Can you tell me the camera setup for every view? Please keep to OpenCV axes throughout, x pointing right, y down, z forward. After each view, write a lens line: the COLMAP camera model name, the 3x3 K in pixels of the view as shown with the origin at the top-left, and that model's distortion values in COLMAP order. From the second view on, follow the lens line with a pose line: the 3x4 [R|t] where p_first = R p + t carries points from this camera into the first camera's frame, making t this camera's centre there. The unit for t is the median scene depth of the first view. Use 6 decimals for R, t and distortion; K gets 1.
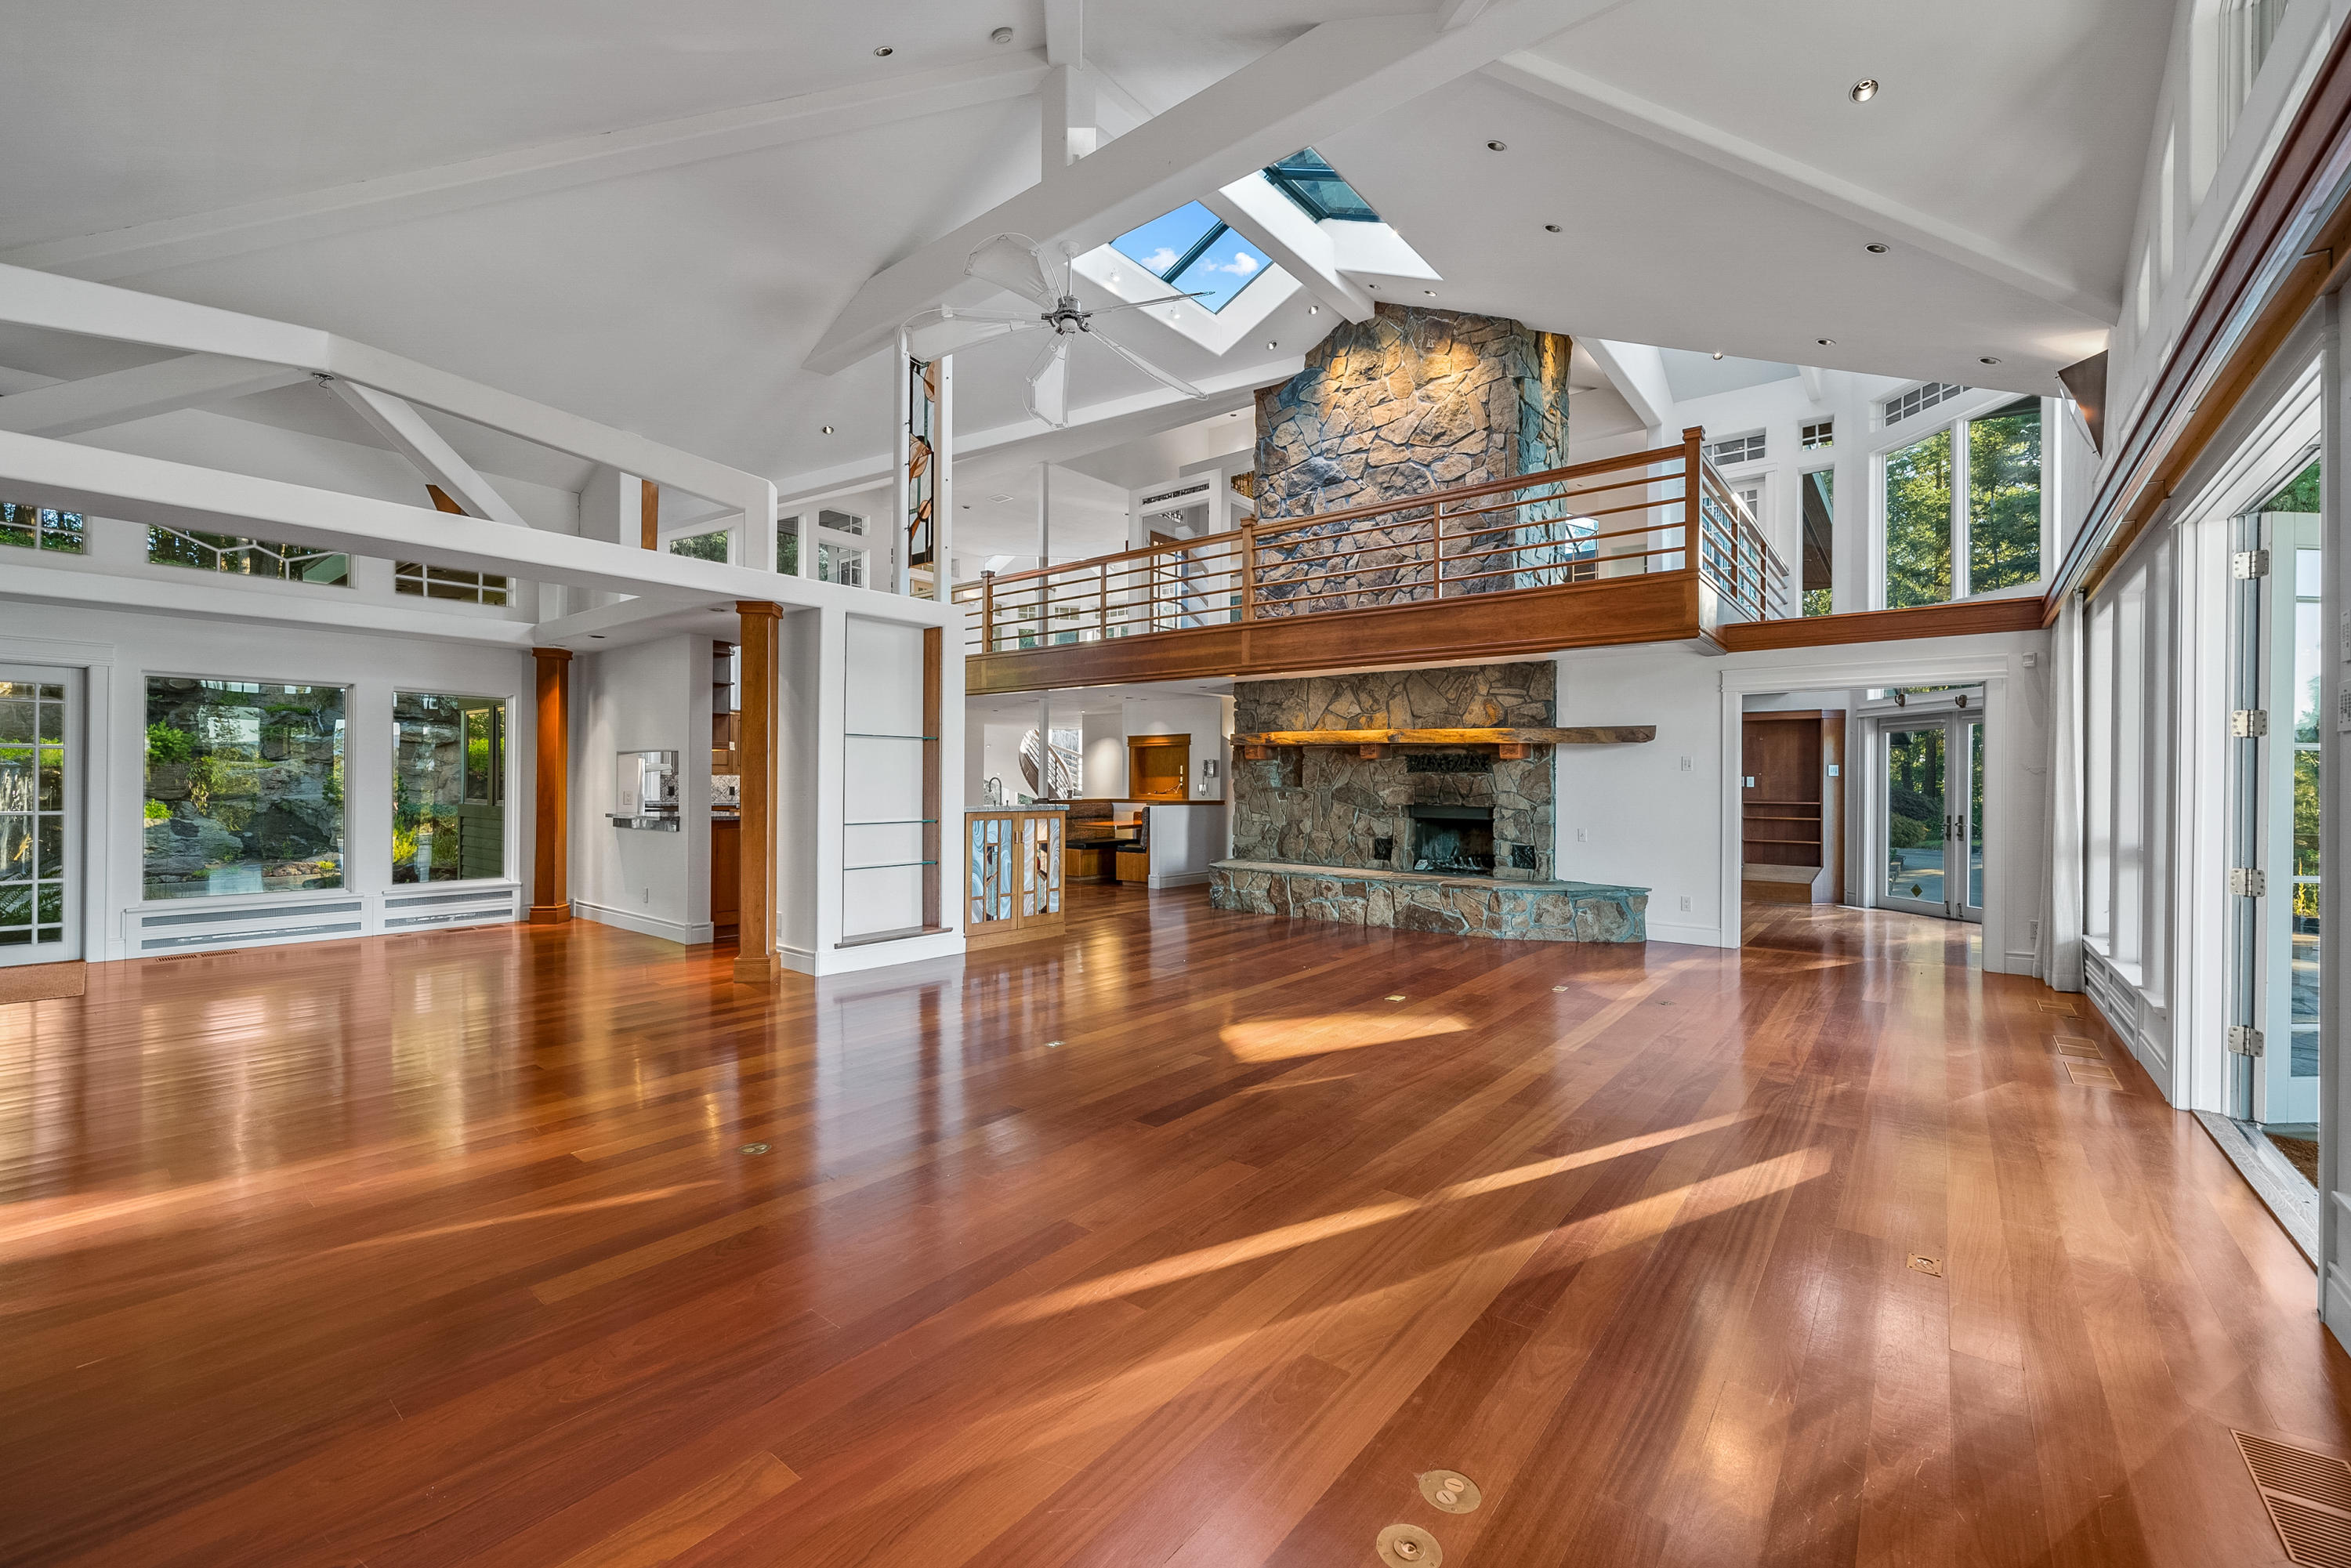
lens RADIAL K [[931.4, 0, 1159.9], [0, 931.4, 774.7], [0, 0, 1]] dist [0.001029, 0.000860]
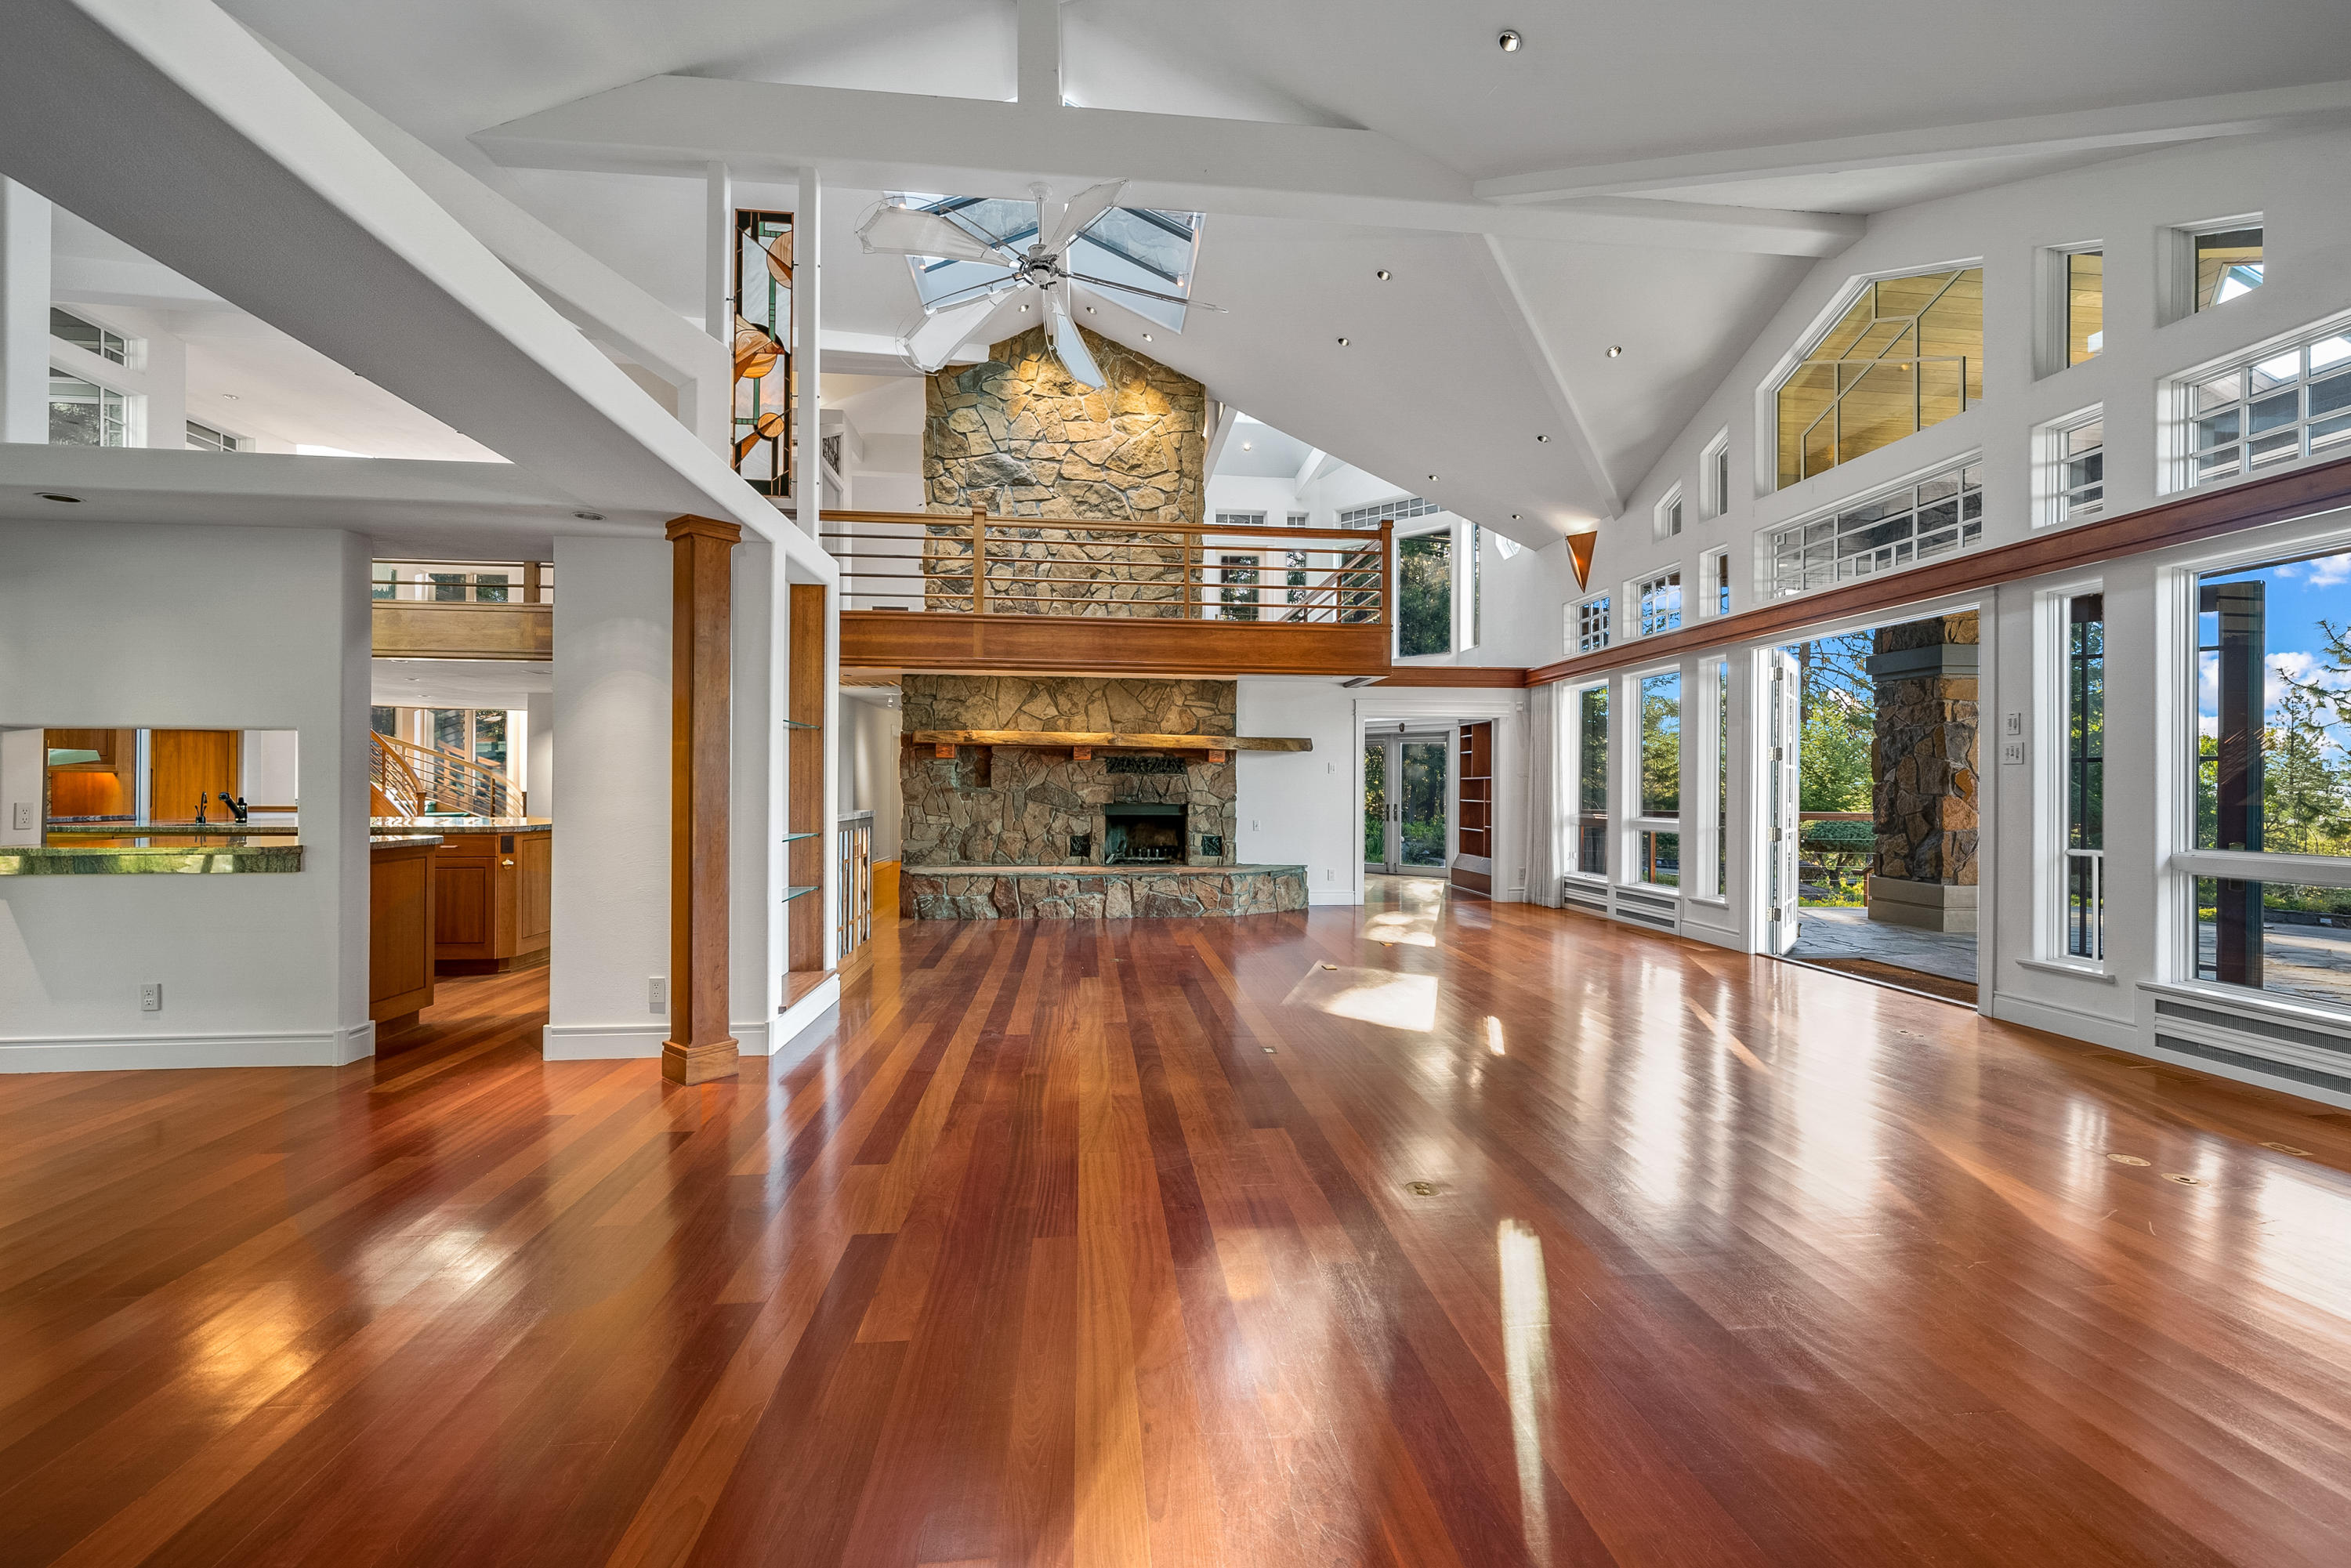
lens RADIAL K [[931.4, 0, 1161.5], [0, 931.4, 777.3], [0, 0, 1]] dist [0.001029, 0.000860]
pose [[0.721792, 0.001734, 0.692108, -0.431634], [-0.005505, 0.999980, 0.003235, -0.001712], [-0.692088, -0.006145, 0.721787, 0.182747]]
